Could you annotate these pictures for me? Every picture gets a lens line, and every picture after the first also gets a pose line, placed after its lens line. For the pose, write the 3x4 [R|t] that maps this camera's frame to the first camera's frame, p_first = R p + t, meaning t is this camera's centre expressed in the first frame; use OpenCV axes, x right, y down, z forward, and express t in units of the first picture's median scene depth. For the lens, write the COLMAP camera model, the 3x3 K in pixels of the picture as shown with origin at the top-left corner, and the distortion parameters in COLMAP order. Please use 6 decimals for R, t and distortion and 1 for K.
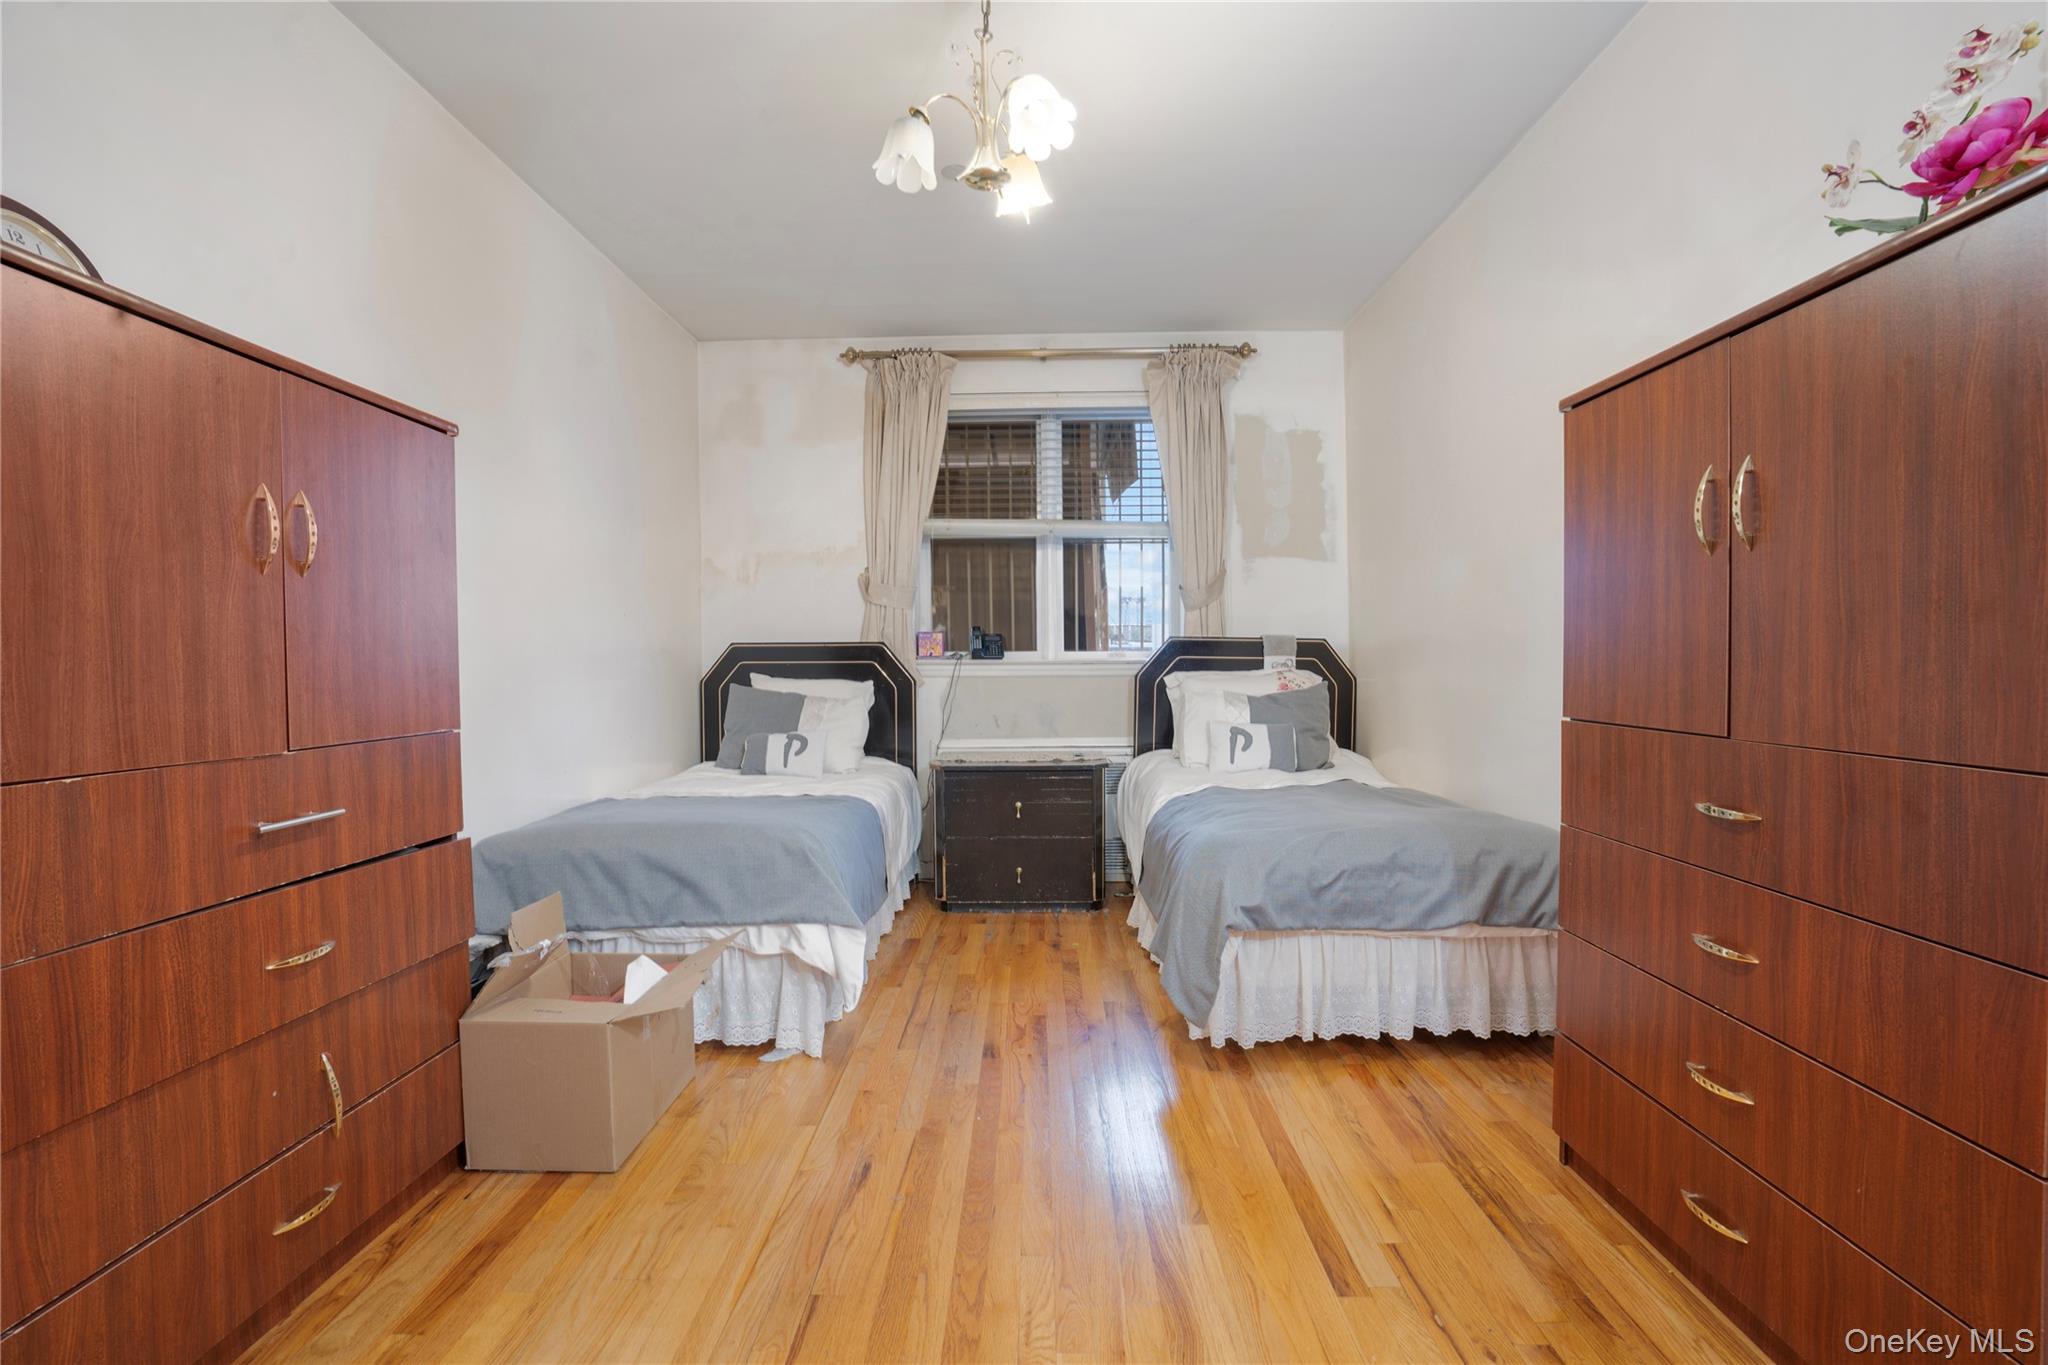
lens RADIAL K [[953.8, 0, 1024.2], [0, 953.8, 703.1], [0, 0, 1]] dist [-0.063037, 0.020289]
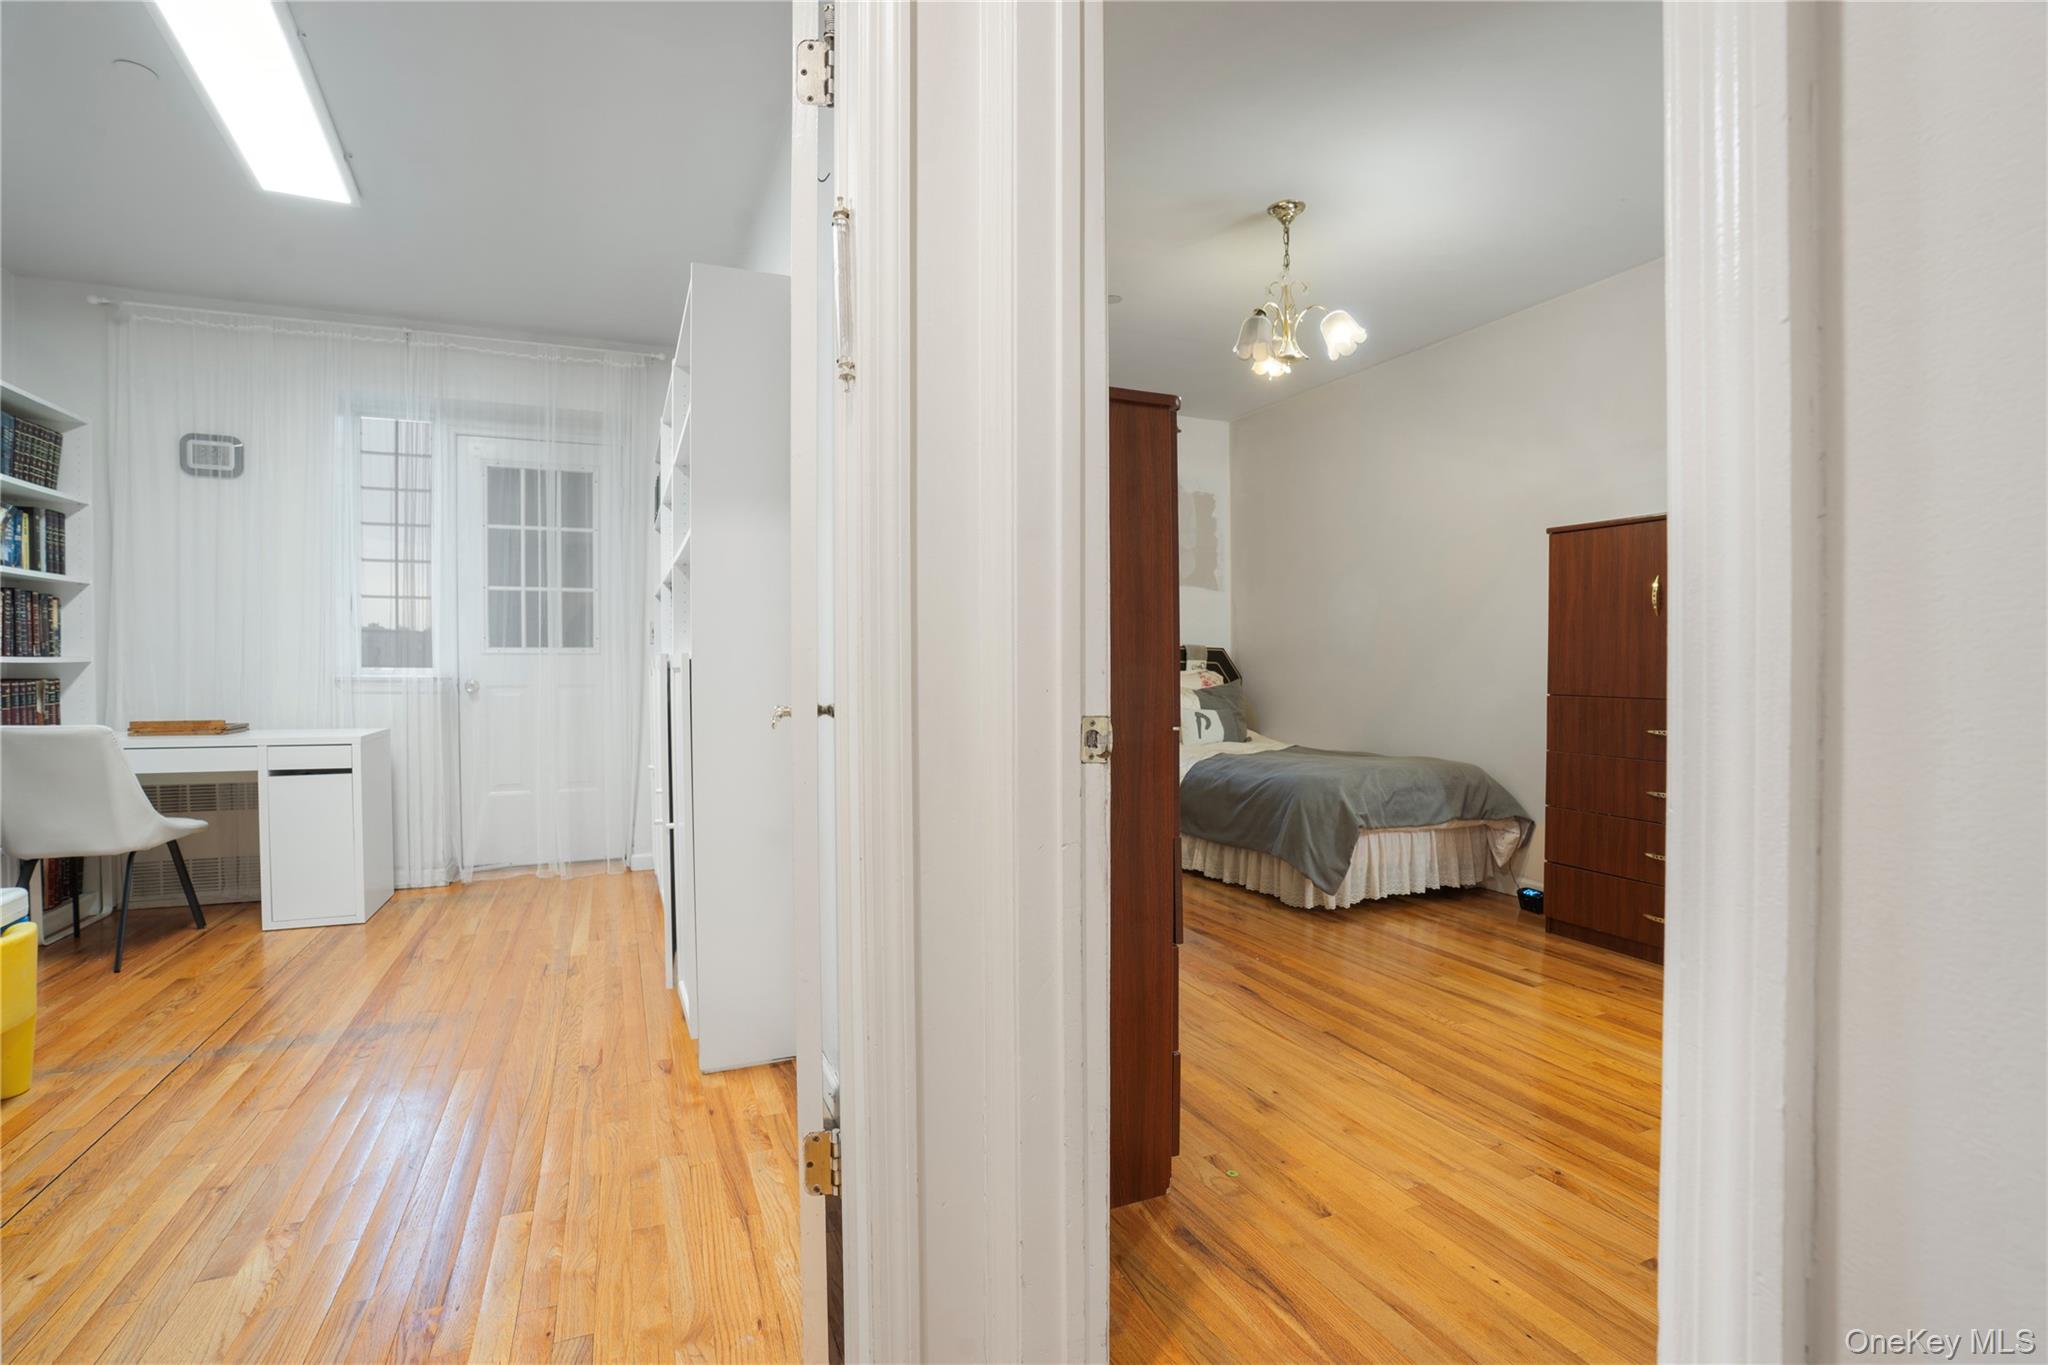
lens RADIAL K [[953.8, 0, 1069.3], [0, 953.8, 686.2], [0, 0, 1]] dist [-0.063037, 0.020289]
pose [[0.893335, 0.008998, 0.449300, -0.892184], [0.001833, 0.999718, -0.023665, 0.032737], [-0.449387, 0.021965, 0.893067, -0.208781]]
